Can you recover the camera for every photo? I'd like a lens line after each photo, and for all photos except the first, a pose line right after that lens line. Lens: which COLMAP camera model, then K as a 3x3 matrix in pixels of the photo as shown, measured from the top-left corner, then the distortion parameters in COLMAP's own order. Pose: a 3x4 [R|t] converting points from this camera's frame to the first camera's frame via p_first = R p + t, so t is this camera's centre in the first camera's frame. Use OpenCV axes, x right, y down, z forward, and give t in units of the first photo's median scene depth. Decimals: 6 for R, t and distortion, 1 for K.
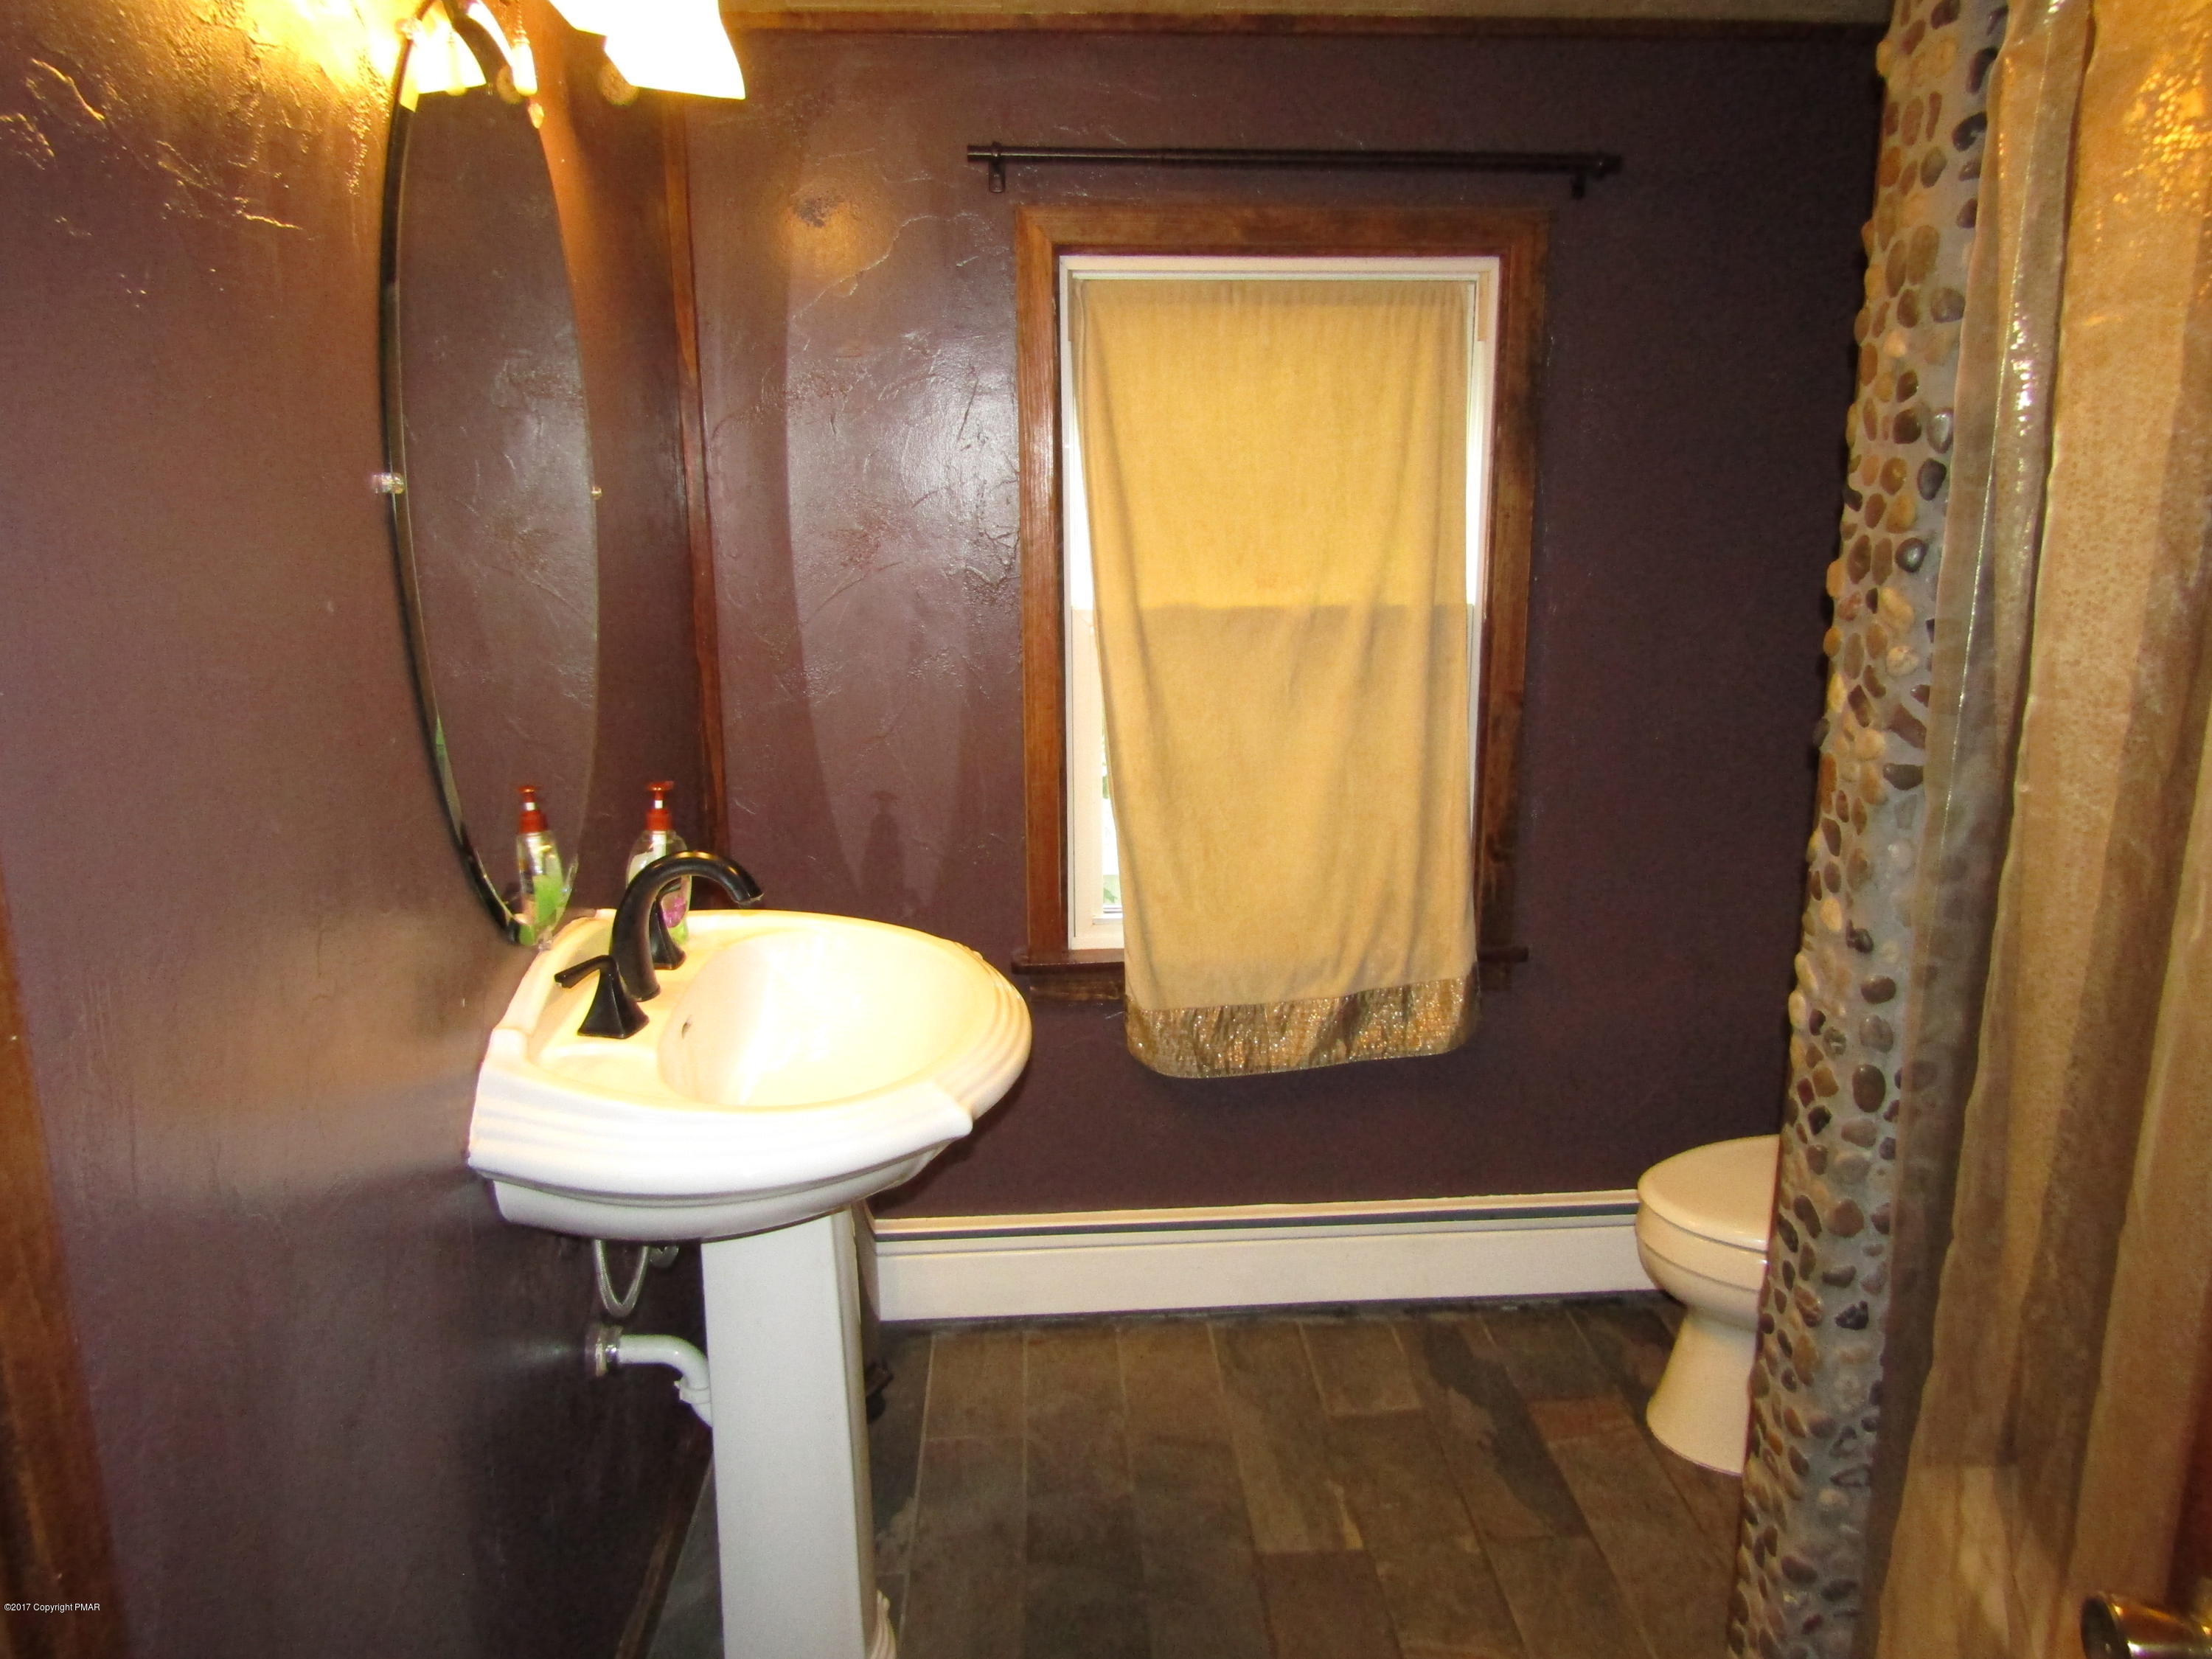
lens RADIAL K [[1579.6, 0, 1107.6], [0, 1579.6, 829.7], [0, 0, 1]] dist [-0.007091, 0.006110]
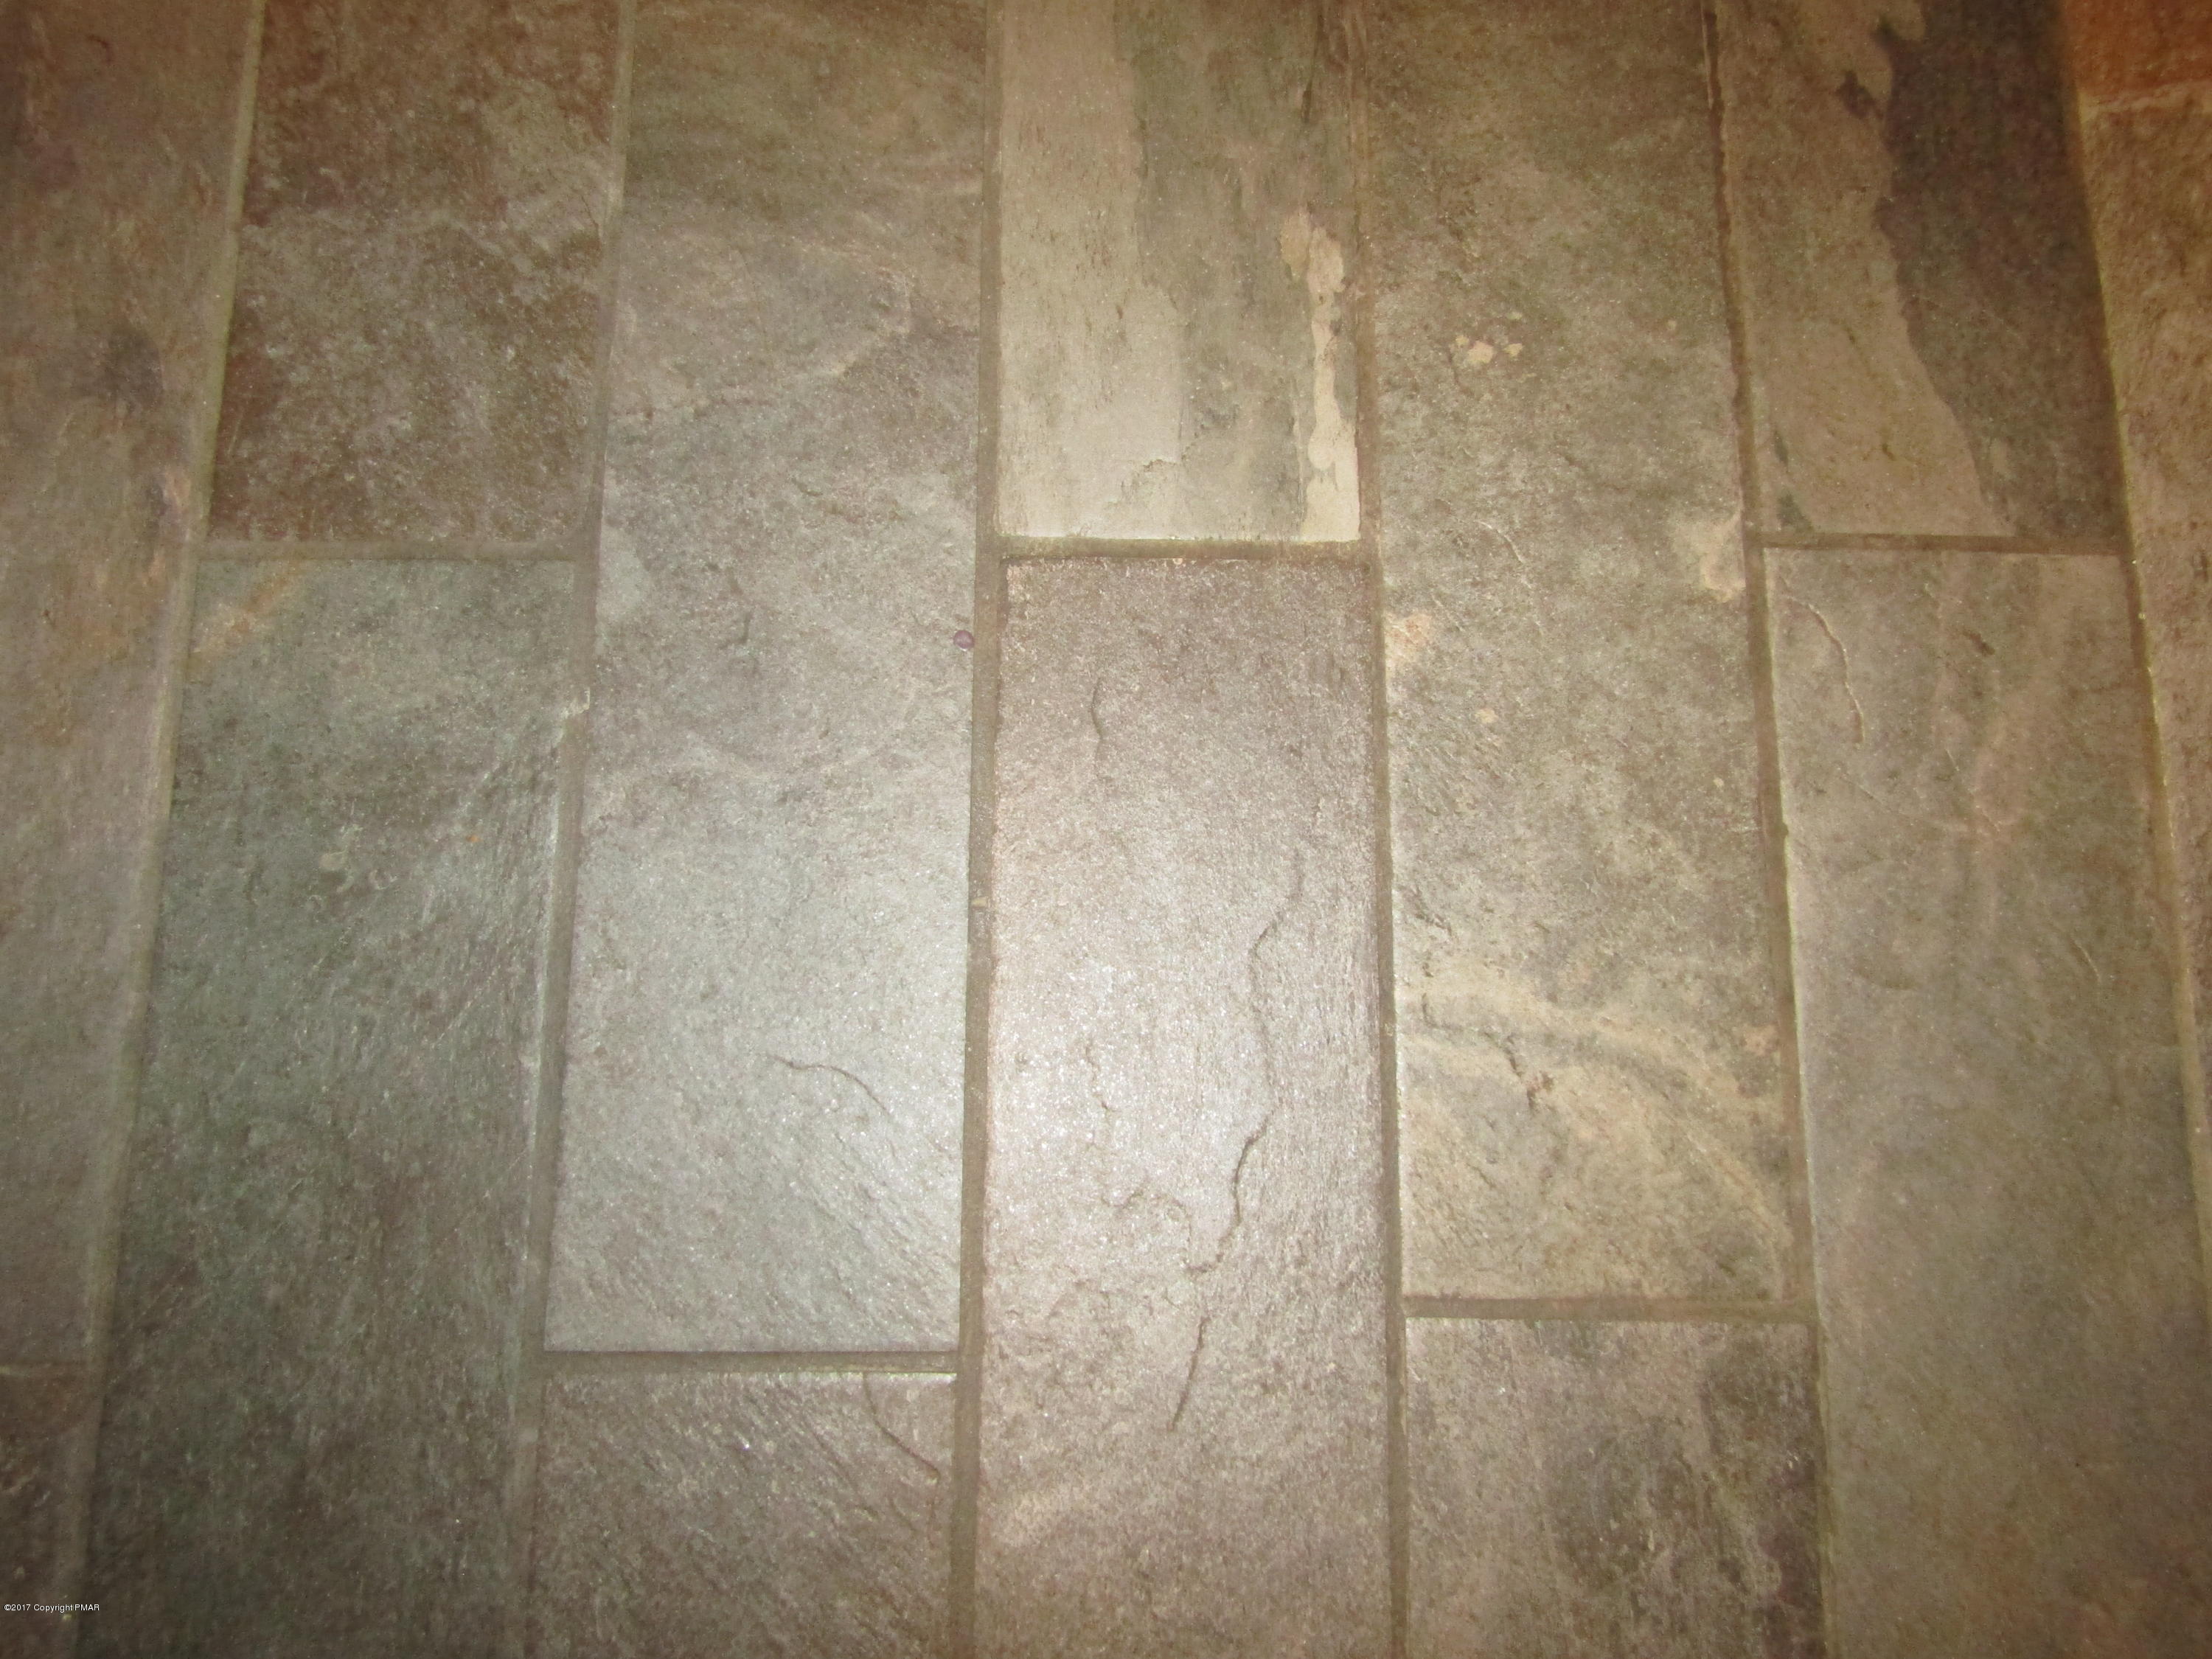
lens RADIAL K [[1579.6, 0, 1104.1], [0, 1579.6, 829.3], [0, 0, 1]] dist [-0.007091, 0.006110]
pose [[0.997801, 0.060669, 0.026678, 0.109080], [-0.049887, 0.422537, 0.904972, 0.210155], [0.043631, -0.904313, 0.424635, 0.818888]]
